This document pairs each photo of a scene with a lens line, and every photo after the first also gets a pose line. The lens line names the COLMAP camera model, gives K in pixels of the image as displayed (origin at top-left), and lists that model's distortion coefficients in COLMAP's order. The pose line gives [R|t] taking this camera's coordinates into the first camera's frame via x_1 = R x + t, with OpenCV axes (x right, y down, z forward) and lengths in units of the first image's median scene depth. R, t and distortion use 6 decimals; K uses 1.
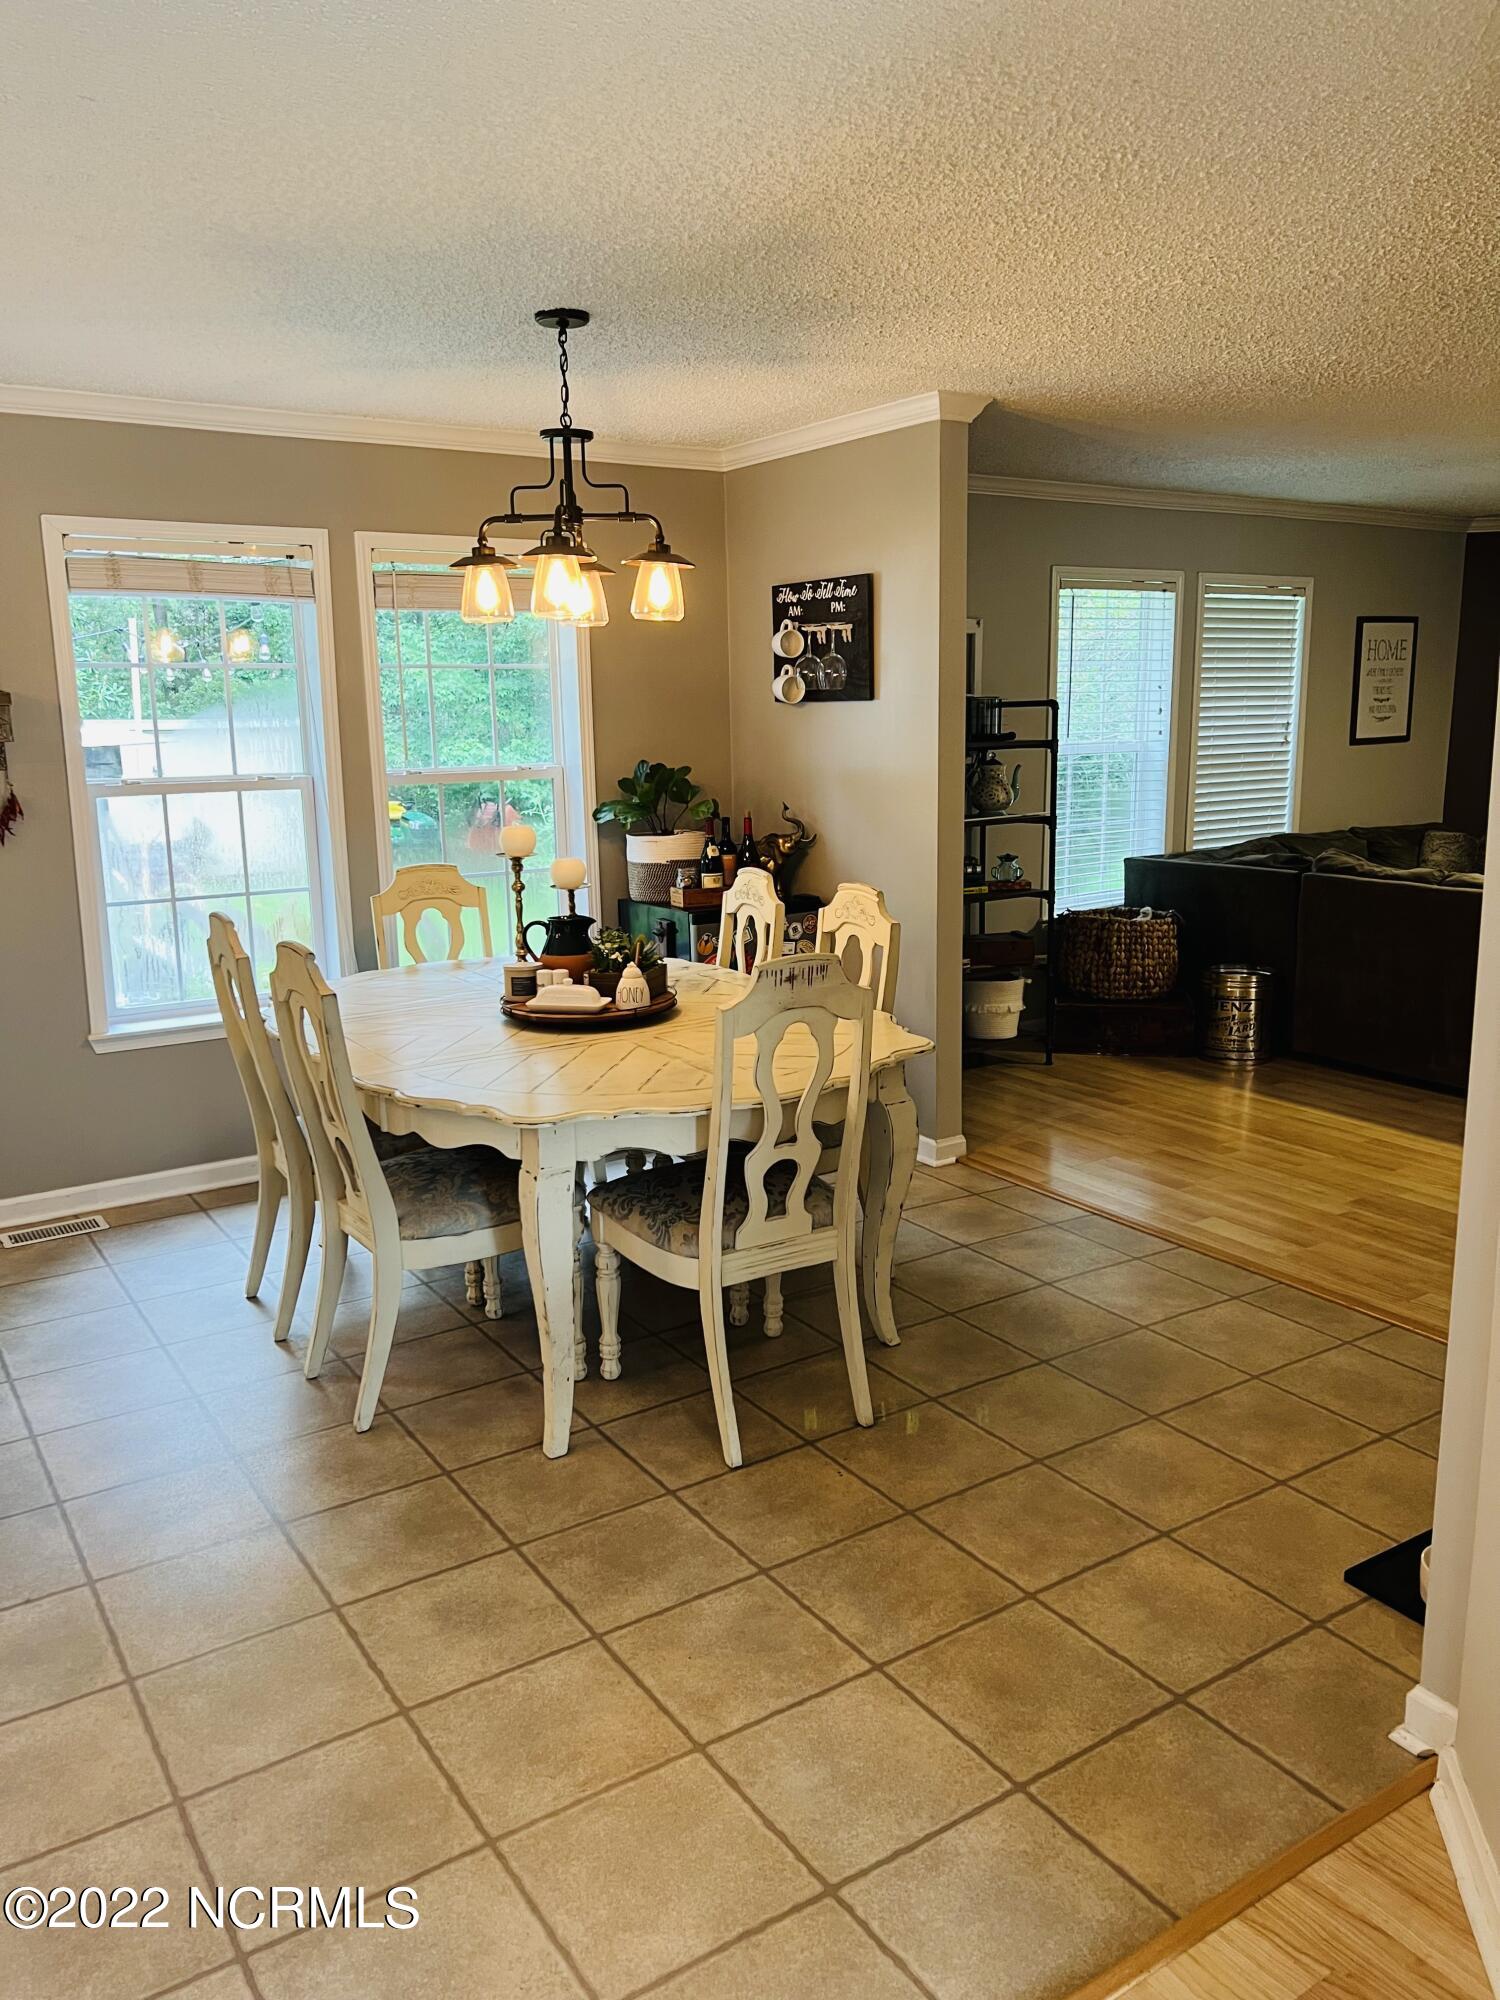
lens RADIAL K [[1493.1, 0, 731.6], [0, 1493.1, 1002.7], [0, 0, 1]] dist [0.013659, -0.019101]
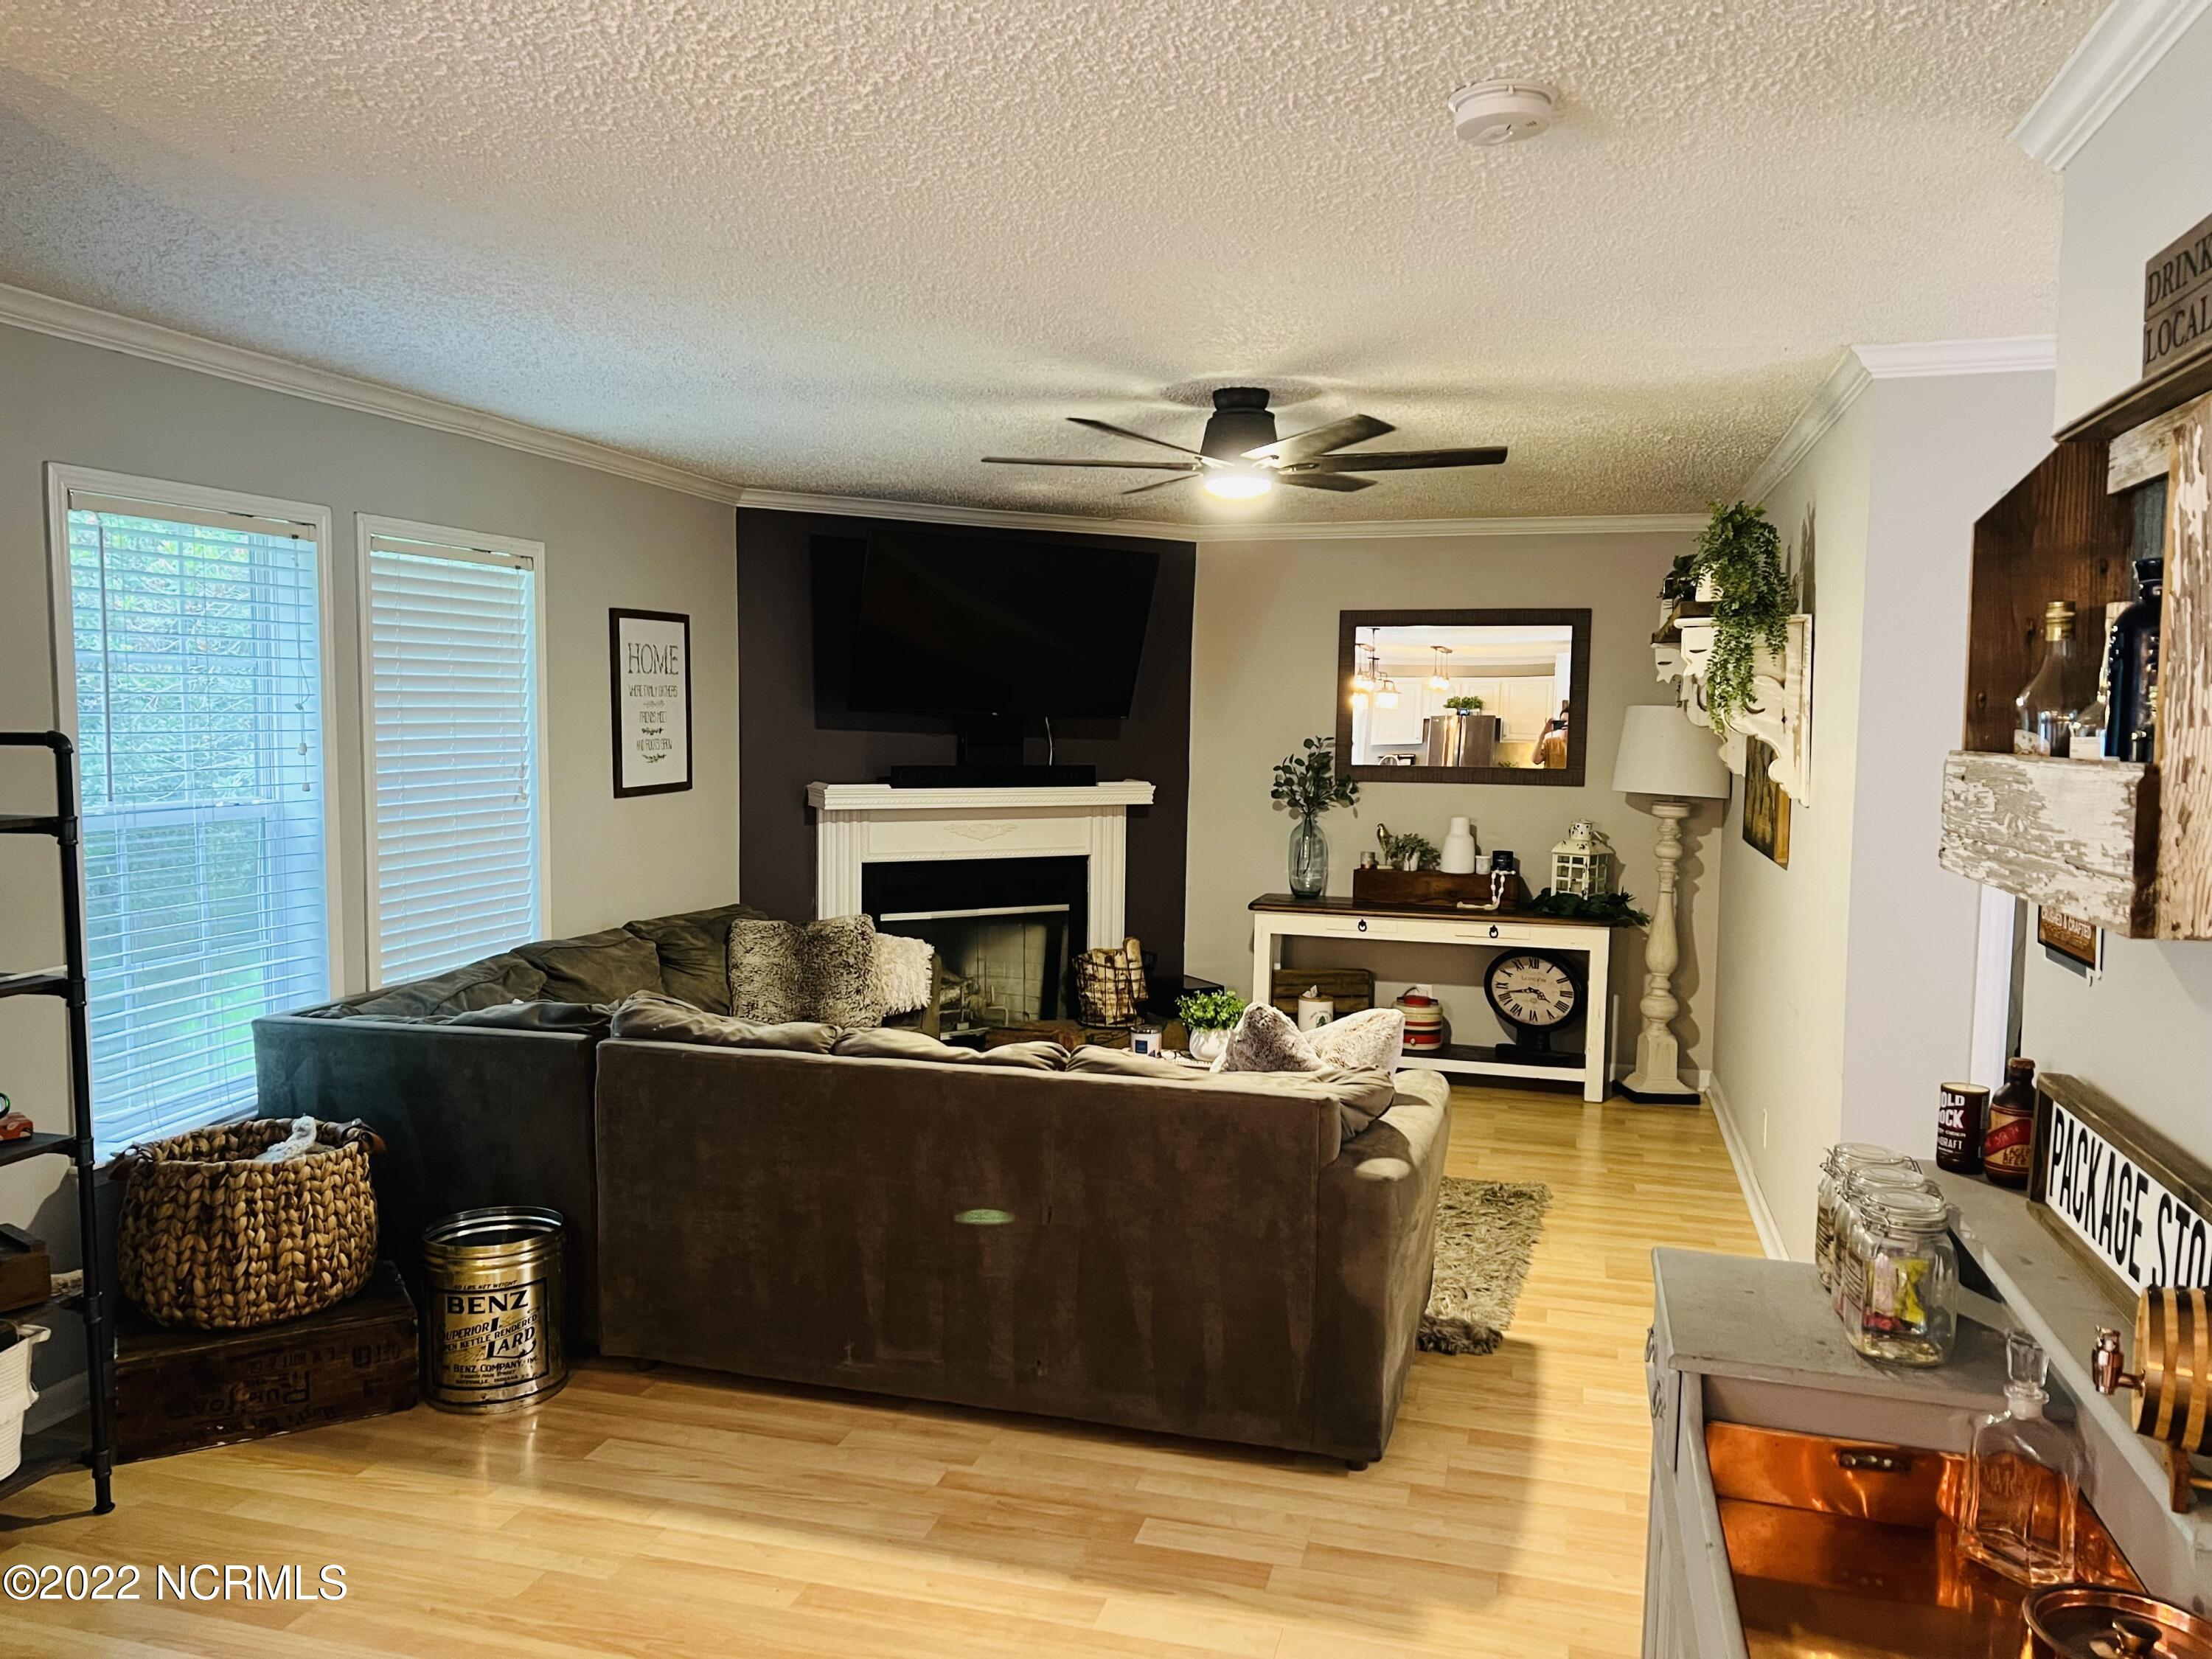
lens RADIAL K [[1651.4, 0, 1095.2], [0, 1651.4, 851.8], [0, 0, 1]] dist [0.013659, -0.019101]
pose [[0.753082, -0.034584, 0.657017, 0.111286], [0.110206, 0.991139, -0.074149, -0.085647], [-0.648631, 0.128247, 0.750220, 0.382406]]
